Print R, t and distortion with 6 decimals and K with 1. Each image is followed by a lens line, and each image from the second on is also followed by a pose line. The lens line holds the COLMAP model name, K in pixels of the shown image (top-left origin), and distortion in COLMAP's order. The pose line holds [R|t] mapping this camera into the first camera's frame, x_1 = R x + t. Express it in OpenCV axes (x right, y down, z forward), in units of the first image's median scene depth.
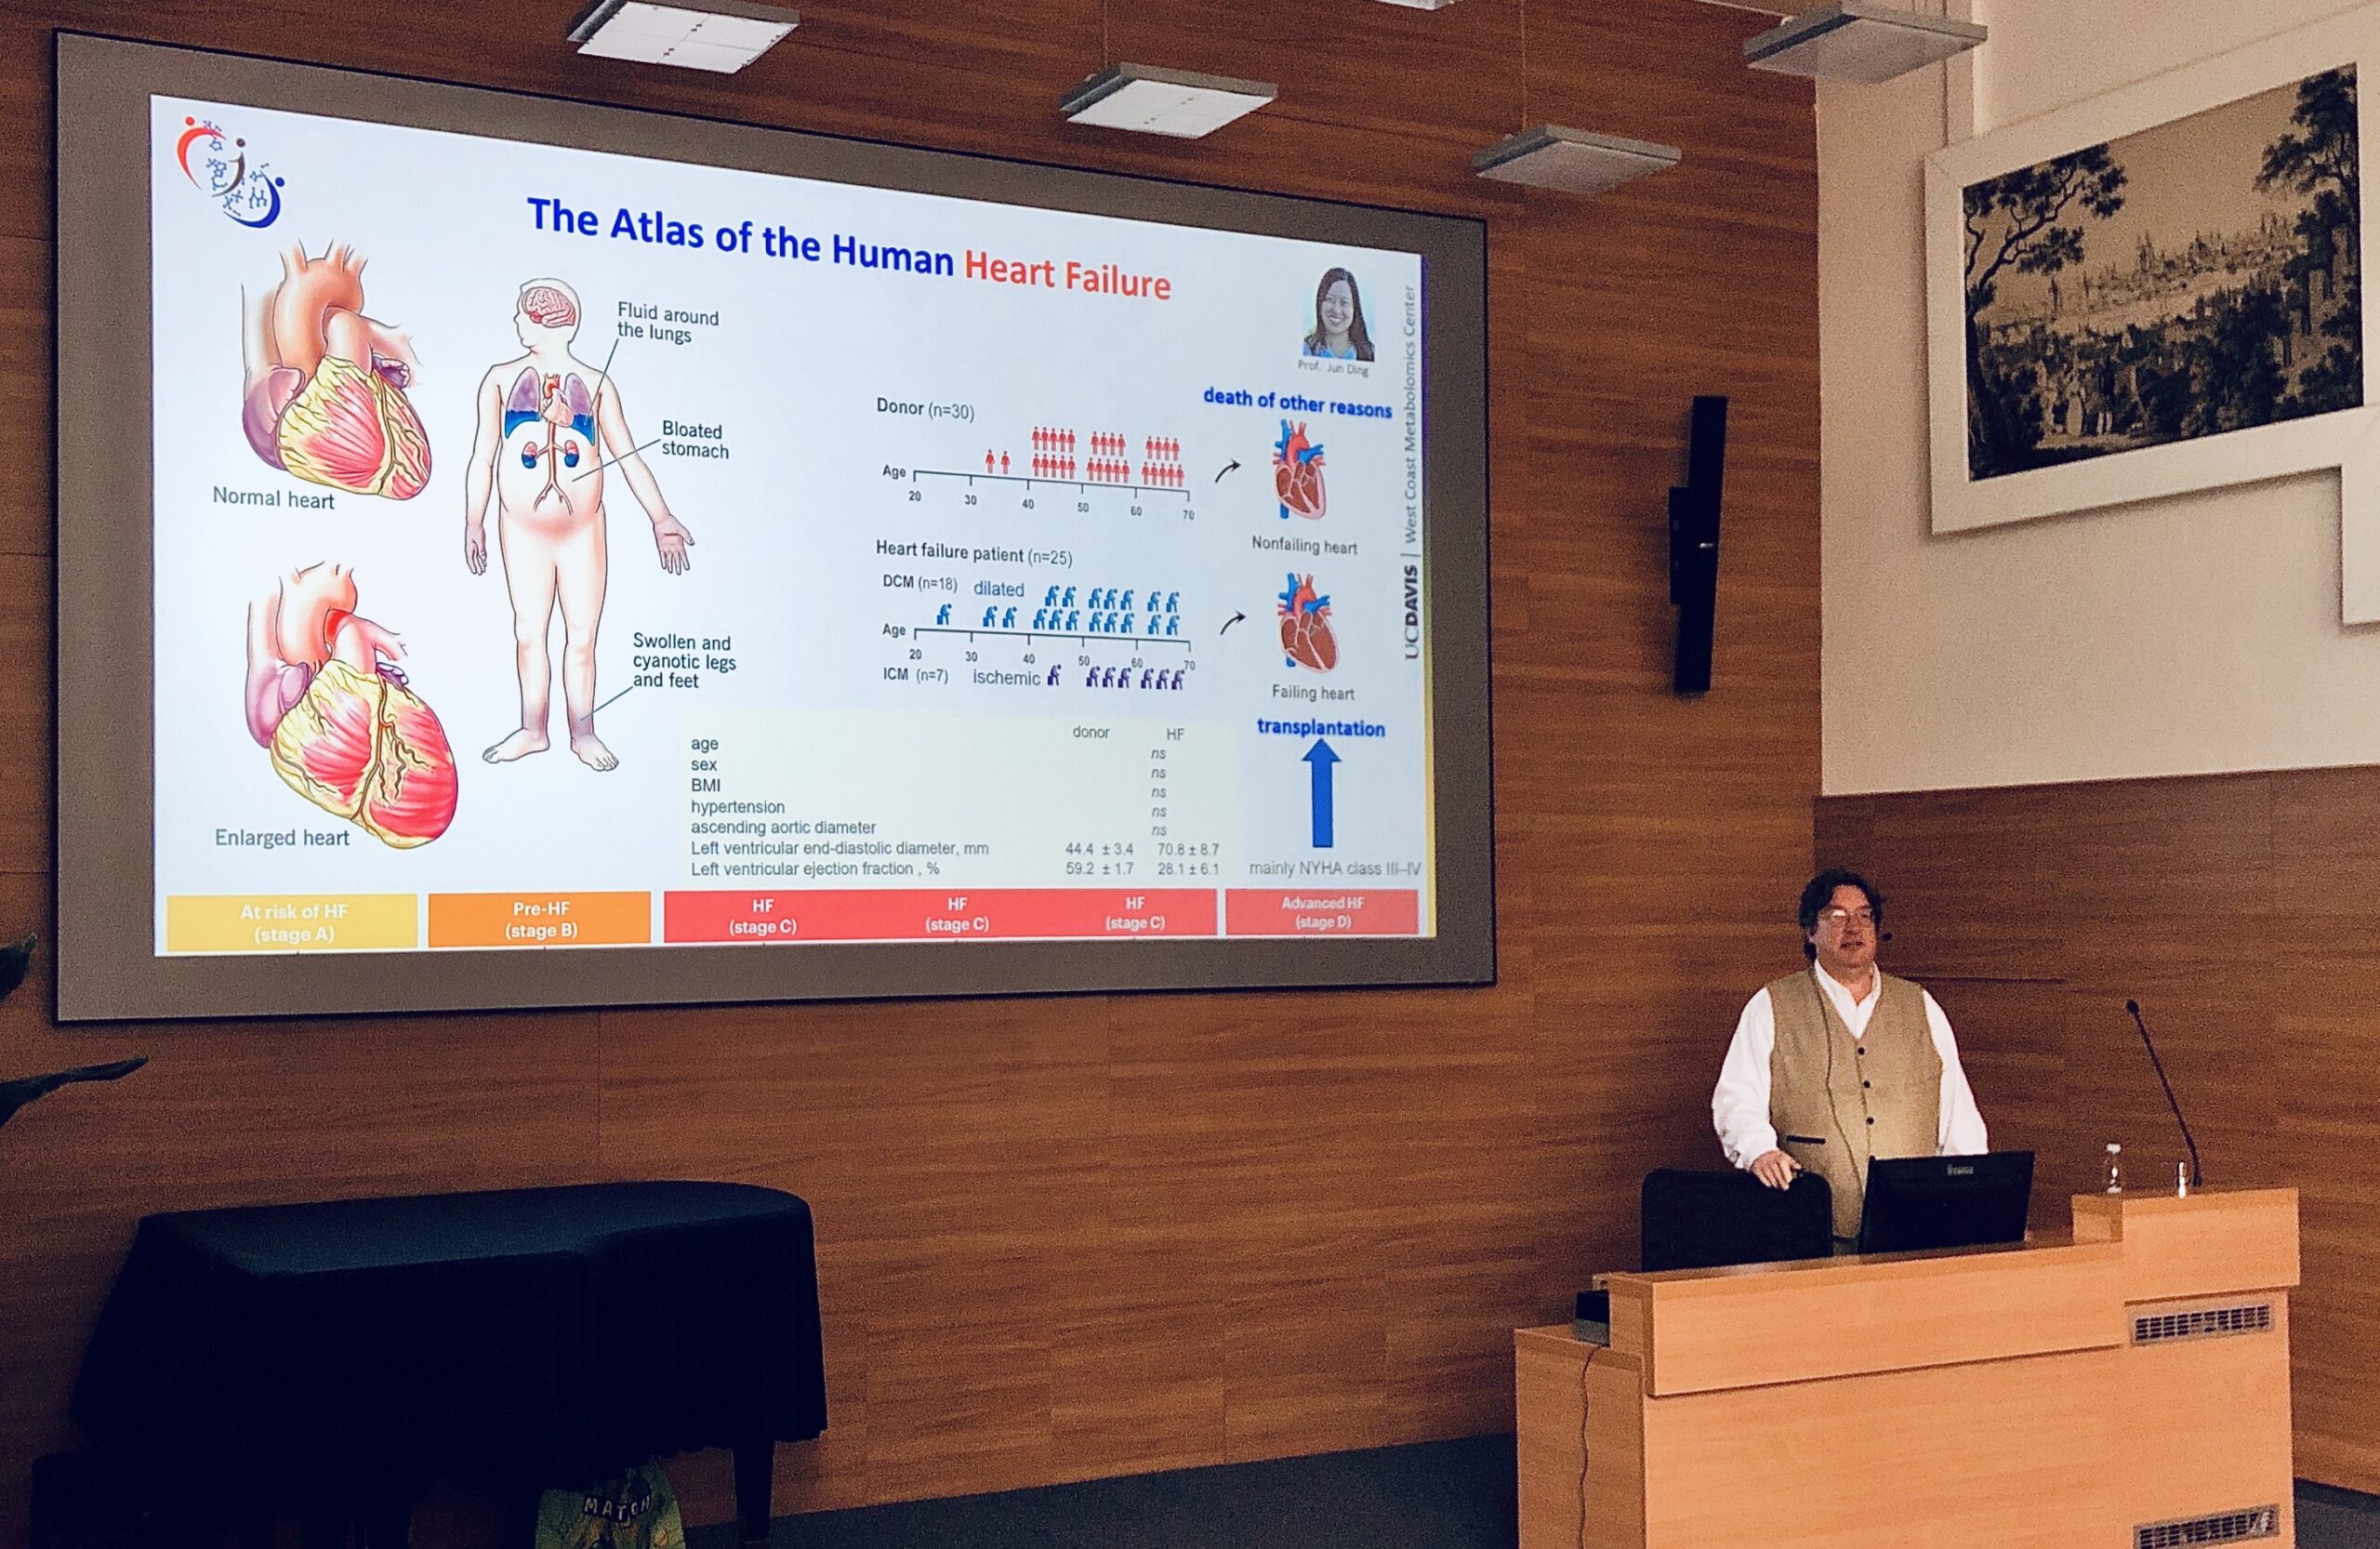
lens RADIAL K [[2679.7, 0, 1041.5], [0, 2679.7, 858.5], [0, 0, 1]] dist [0.001086, -0.043988]
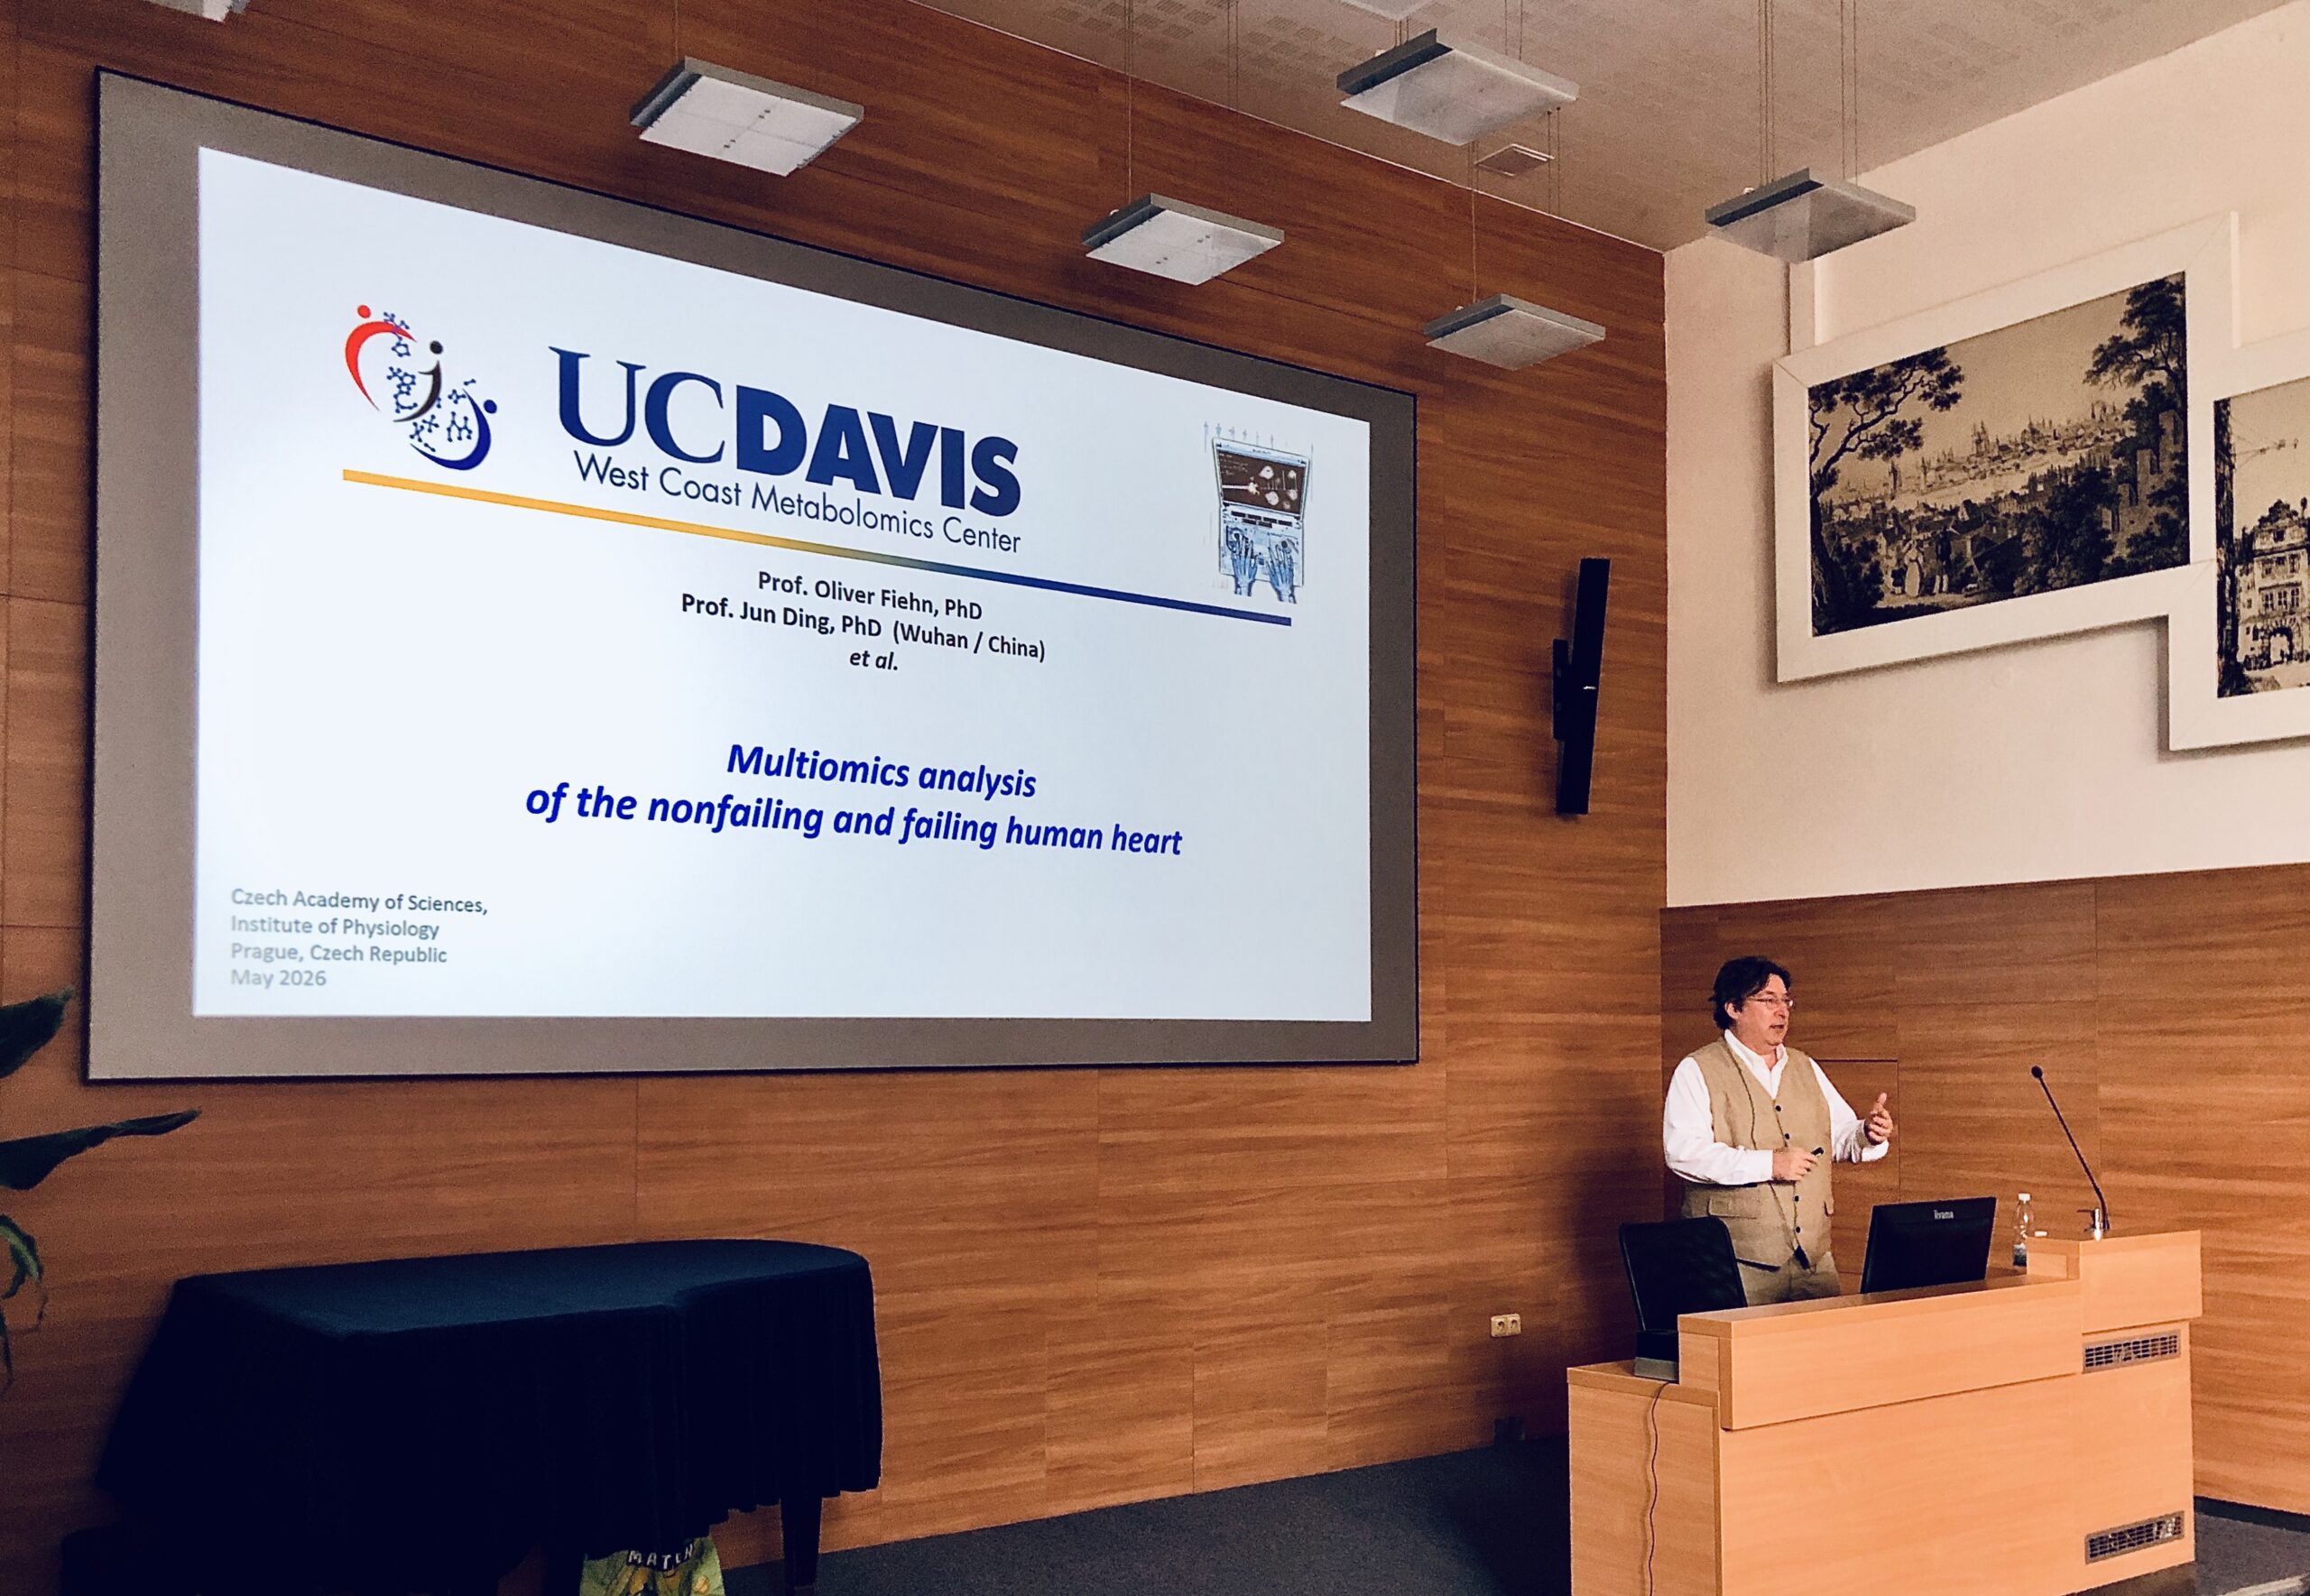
lens RADIAL K [[2047.7, 0, 1150.8], [0, 2047.7, 978.8], [0, 0, 1]] dist [0.006557, -0.008733]
pose [[0.988249, 0.009903, 0.152531, -0.081448], [-0.007930, 0.999877, -0.013536, 0.025428], [-0.152646, 0.012167, 0.988206, 0.165669]]
